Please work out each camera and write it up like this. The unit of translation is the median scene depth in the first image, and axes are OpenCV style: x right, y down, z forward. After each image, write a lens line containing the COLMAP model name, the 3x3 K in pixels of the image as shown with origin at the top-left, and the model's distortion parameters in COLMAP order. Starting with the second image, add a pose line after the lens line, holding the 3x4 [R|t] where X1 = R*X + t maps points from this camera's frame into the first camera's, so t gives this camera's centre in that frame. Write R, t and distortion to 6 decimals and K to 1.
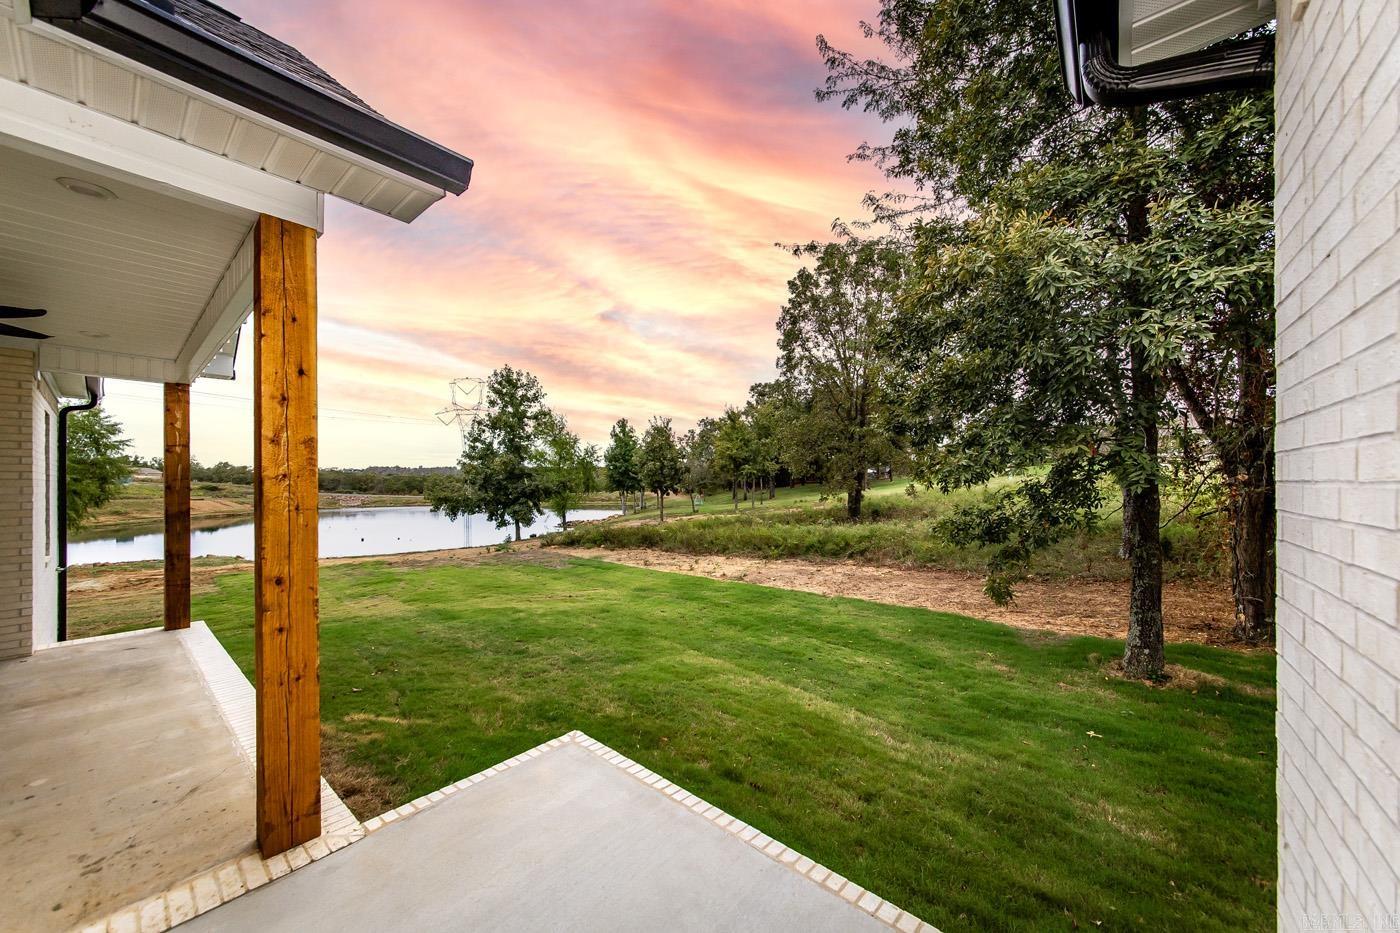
lens RADIAL K [[506.8, 0, 691.5], [0, 506.8, 482.0], [0, 0, 1]] dist [-0.011554, 0.003782]
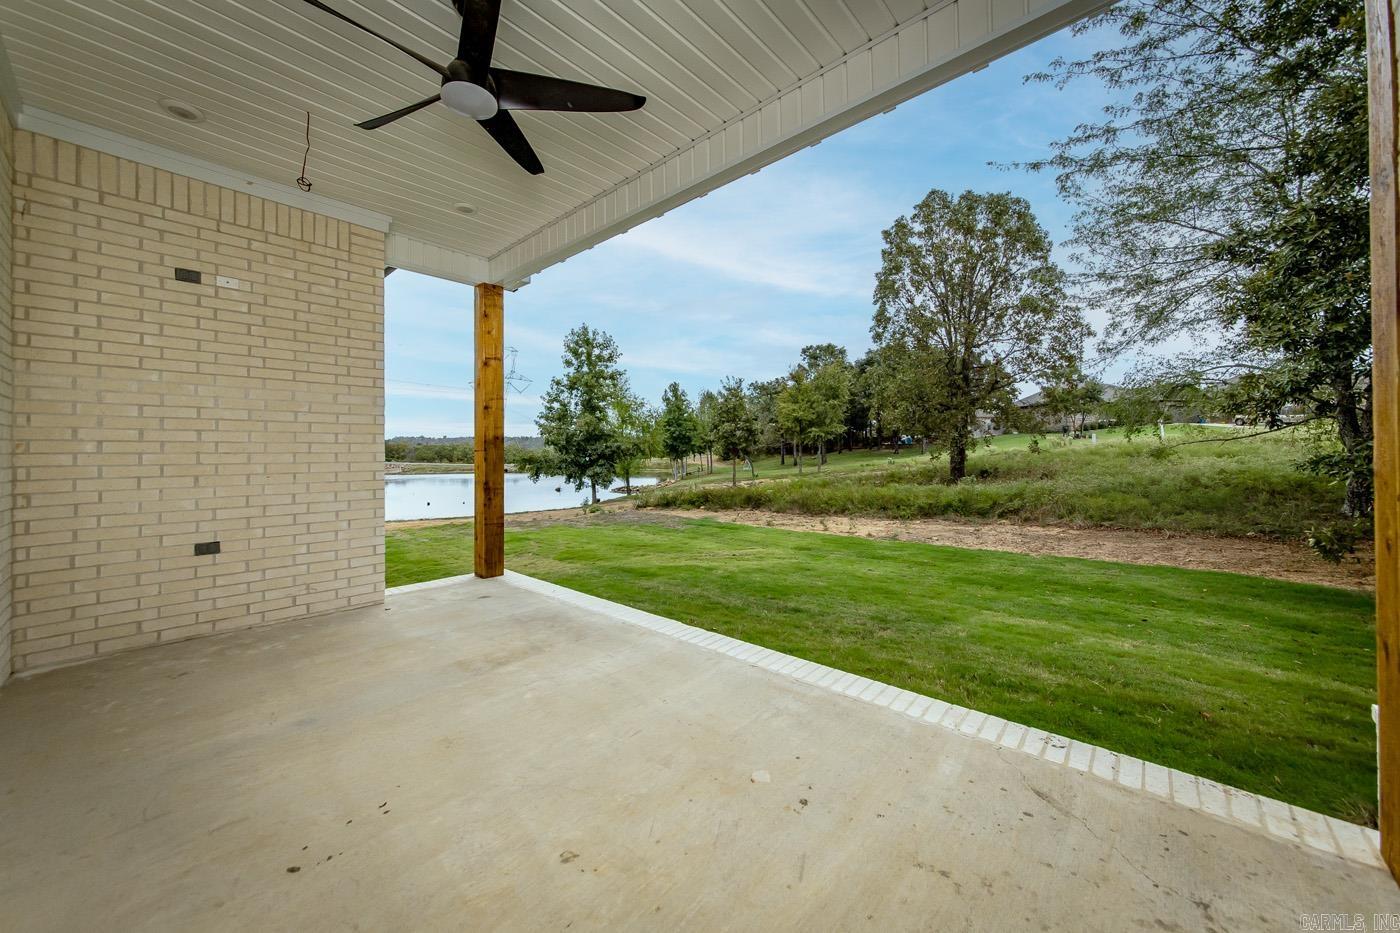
lens RADIAL K [[506.8, 0, 690.0], [0, 506.8, 451.4], [0, 0, 1]] dist [-0.011554, 0.003782]
pose [[0.999257, -0.002802, -0.038447, -0.137032], [0.002801, 0.999996, -0.000090, 0.017519], [0.038447, -0.000018, 0.999261, 0.034182]]
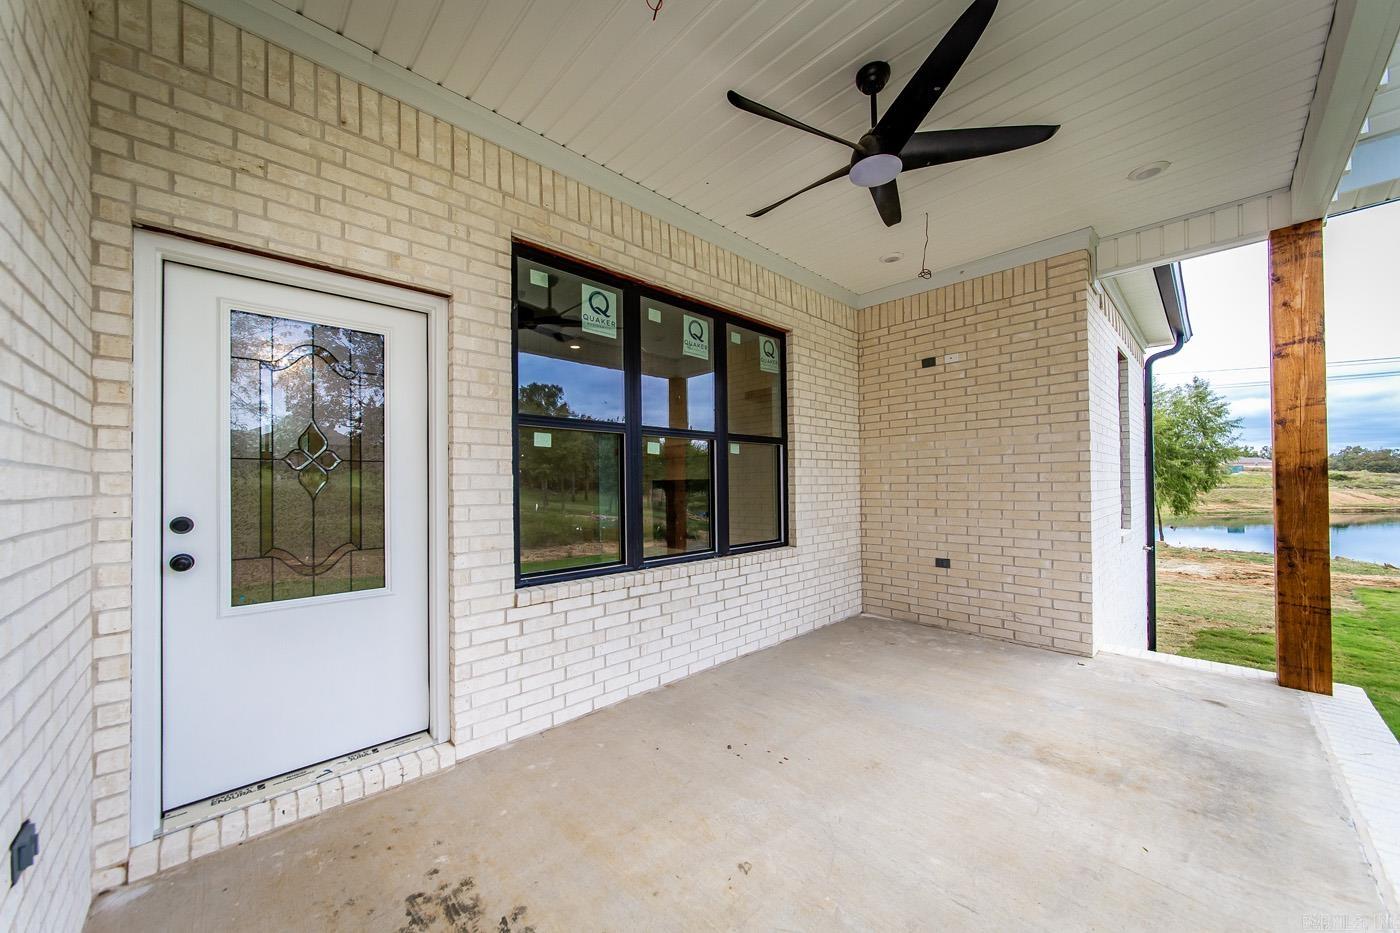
lens RADIAL K [[506.8, 0, 702.4], [0, 506.8, 480.2], [0, 0, 1]] dist [-0.011554, 0.003782]
pose [[-0.090044, -0.001571, -0.995937, -0.091200], [0.014191, 0.999895, -0.002861, 0.013550], [0.995837, -0.014391, -0.090012, 0.087338]]
